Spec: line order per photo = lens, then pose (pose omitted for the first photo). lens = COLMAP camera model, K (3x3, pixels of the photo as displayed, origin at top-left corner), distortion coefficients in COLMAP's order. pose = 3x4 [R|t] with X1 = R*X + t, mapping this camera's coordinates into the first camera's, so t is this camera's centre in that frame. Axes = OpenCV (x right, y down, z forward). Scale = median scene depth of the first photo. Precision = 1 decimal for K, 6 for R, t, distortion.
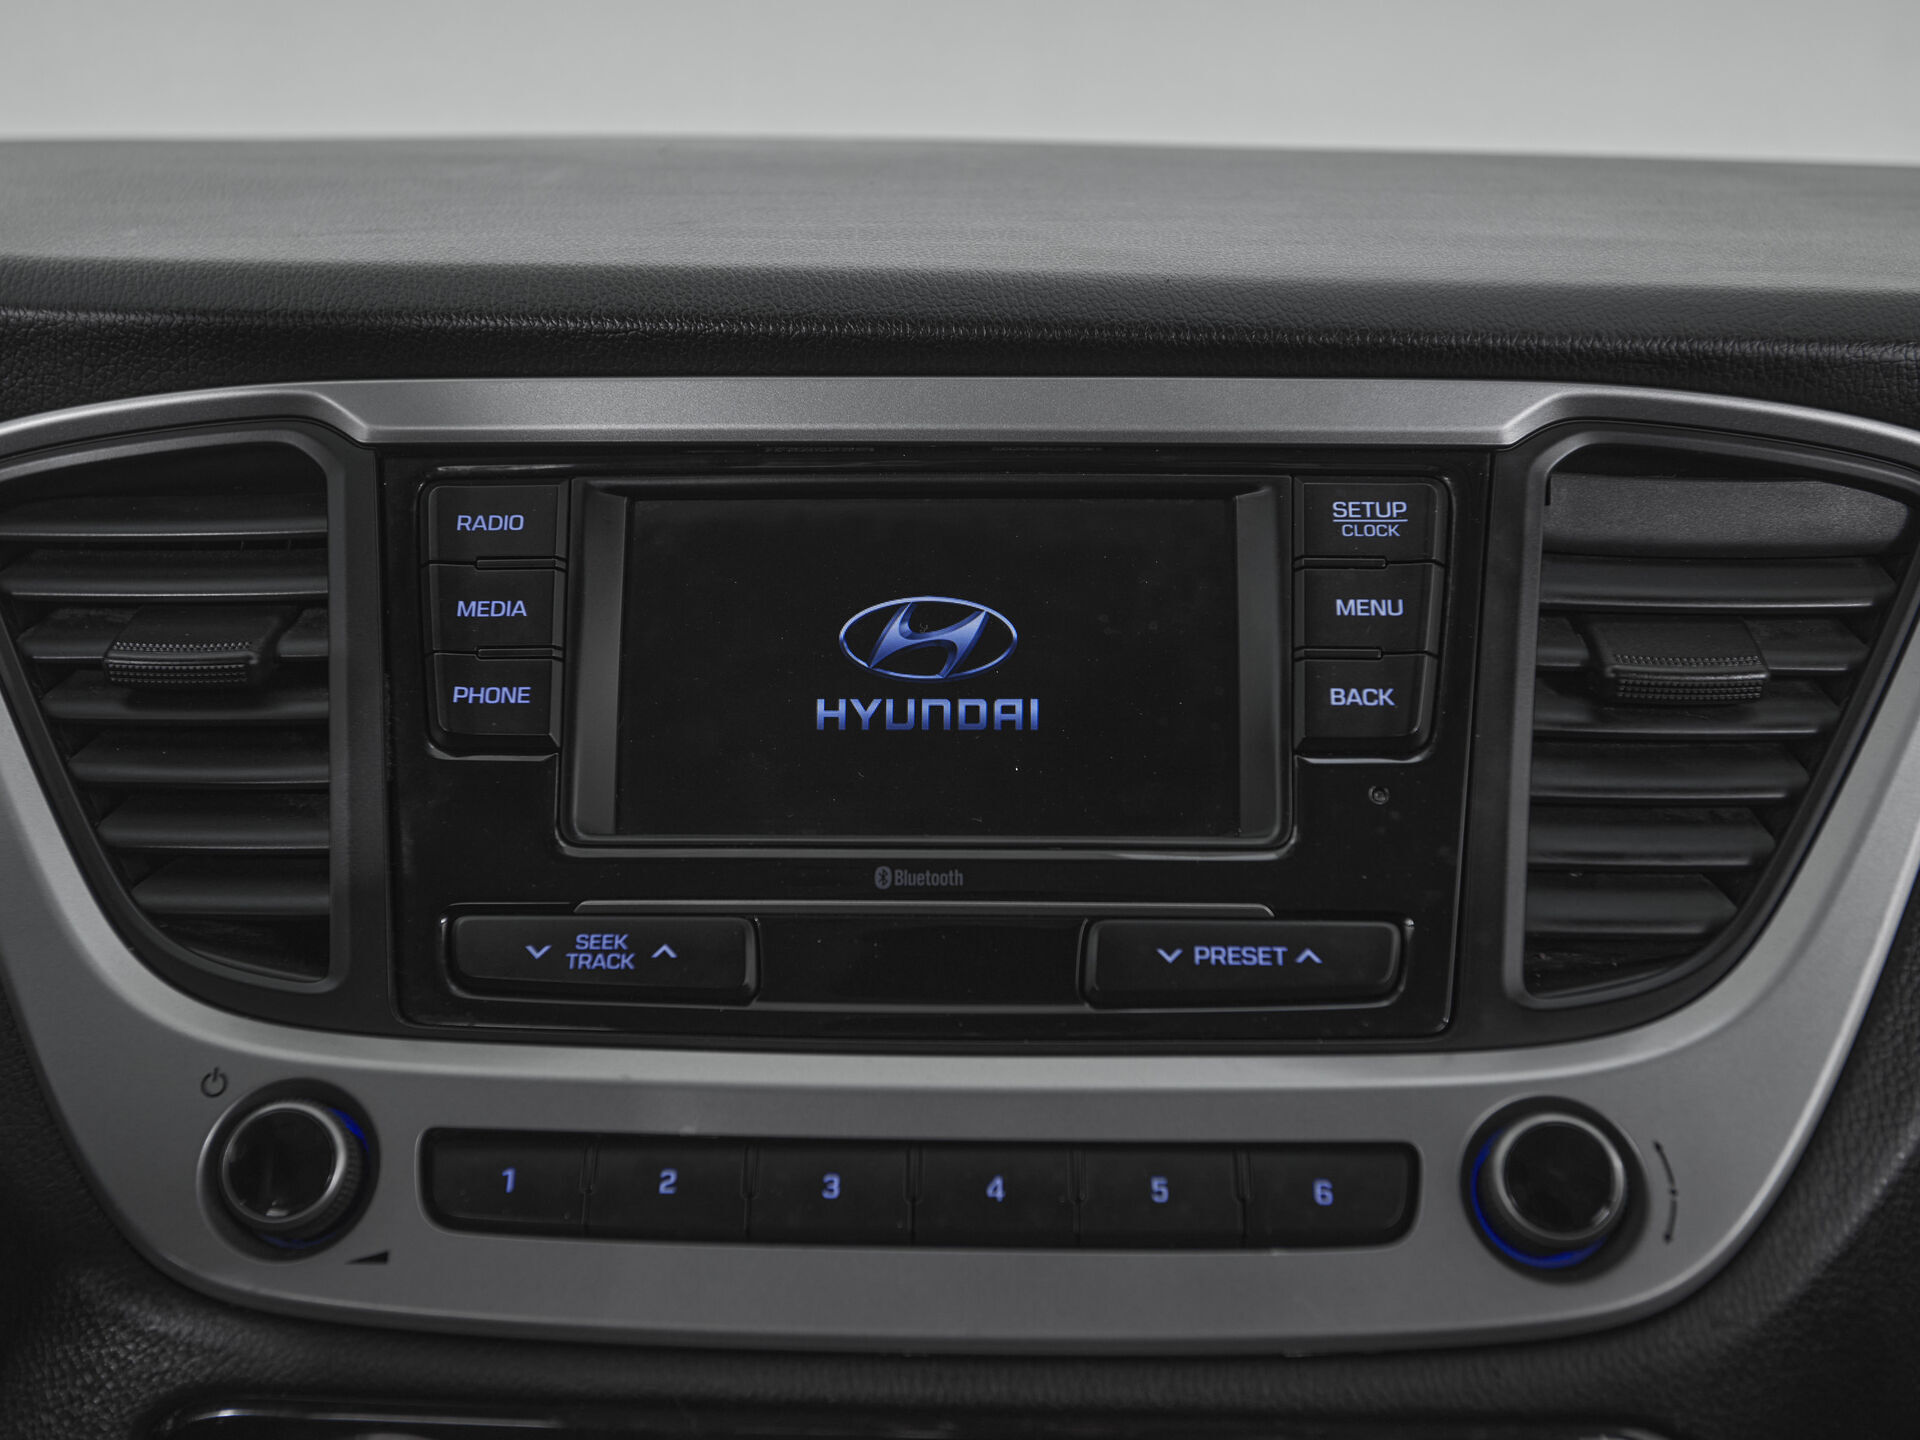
lens RADIAL K [[2317.8, 0, 887.1], [0, 2317.8, 713.9], [0, 0, 1]] dist [0.040674, 0.028922]
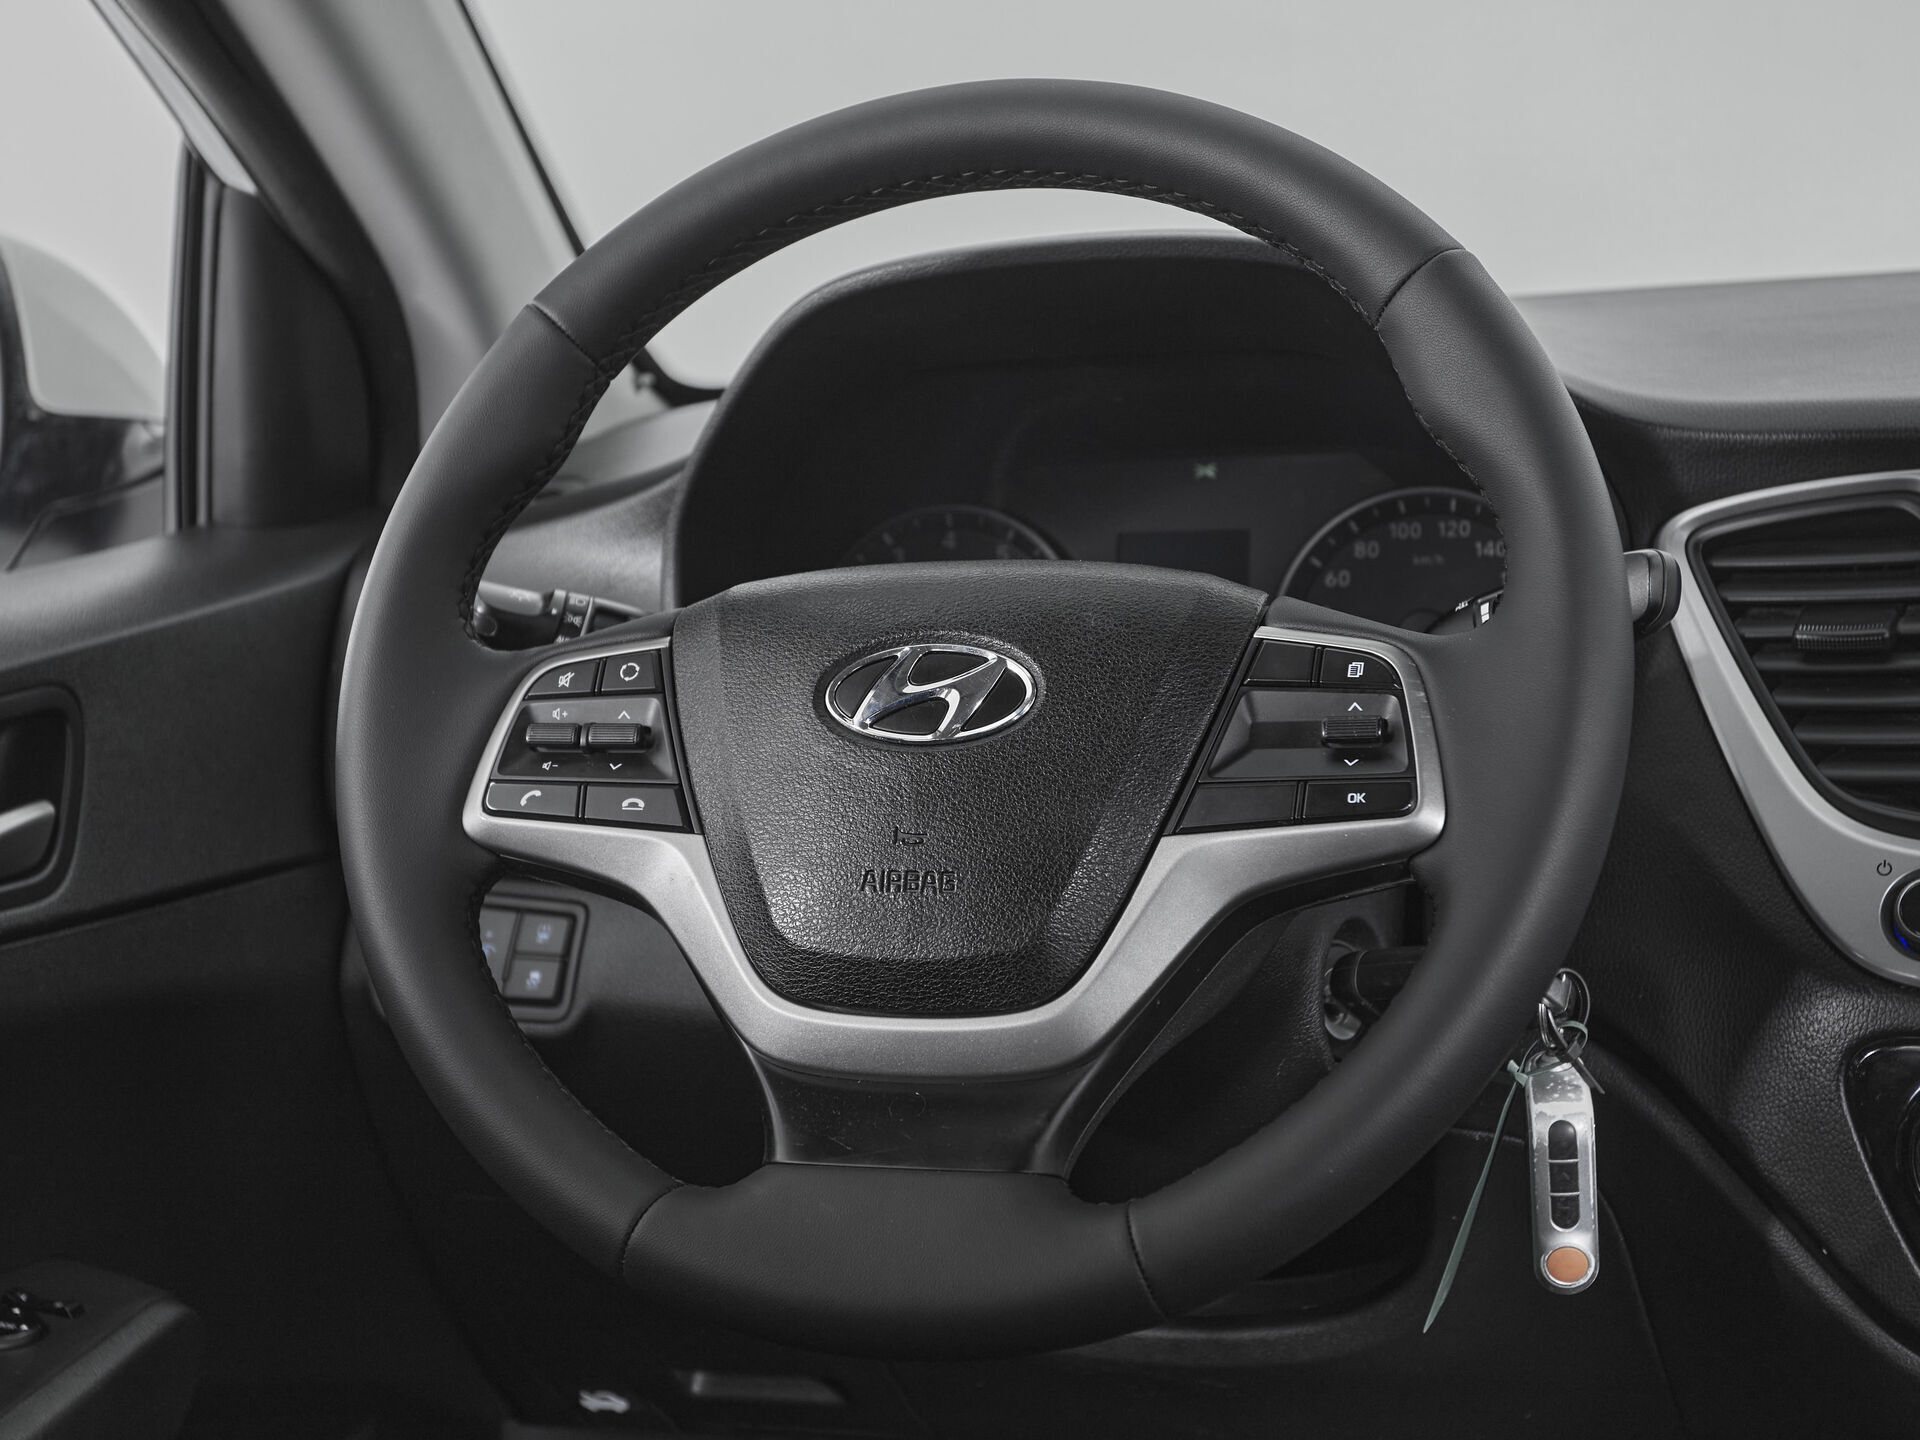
lens RADIAL K [[2880.2, 0, 960.0], [0, 2880.2, 720.0], [0, 0, 1]] dist [0.001171, 0.029700]
pose [[0.925285, 0.002141, -0.379266, -0.102386], [-0.012733, 0.999596, -0.025422, 0.105281], [0.379058, 0.028352, 0.924938, -1.253647]]
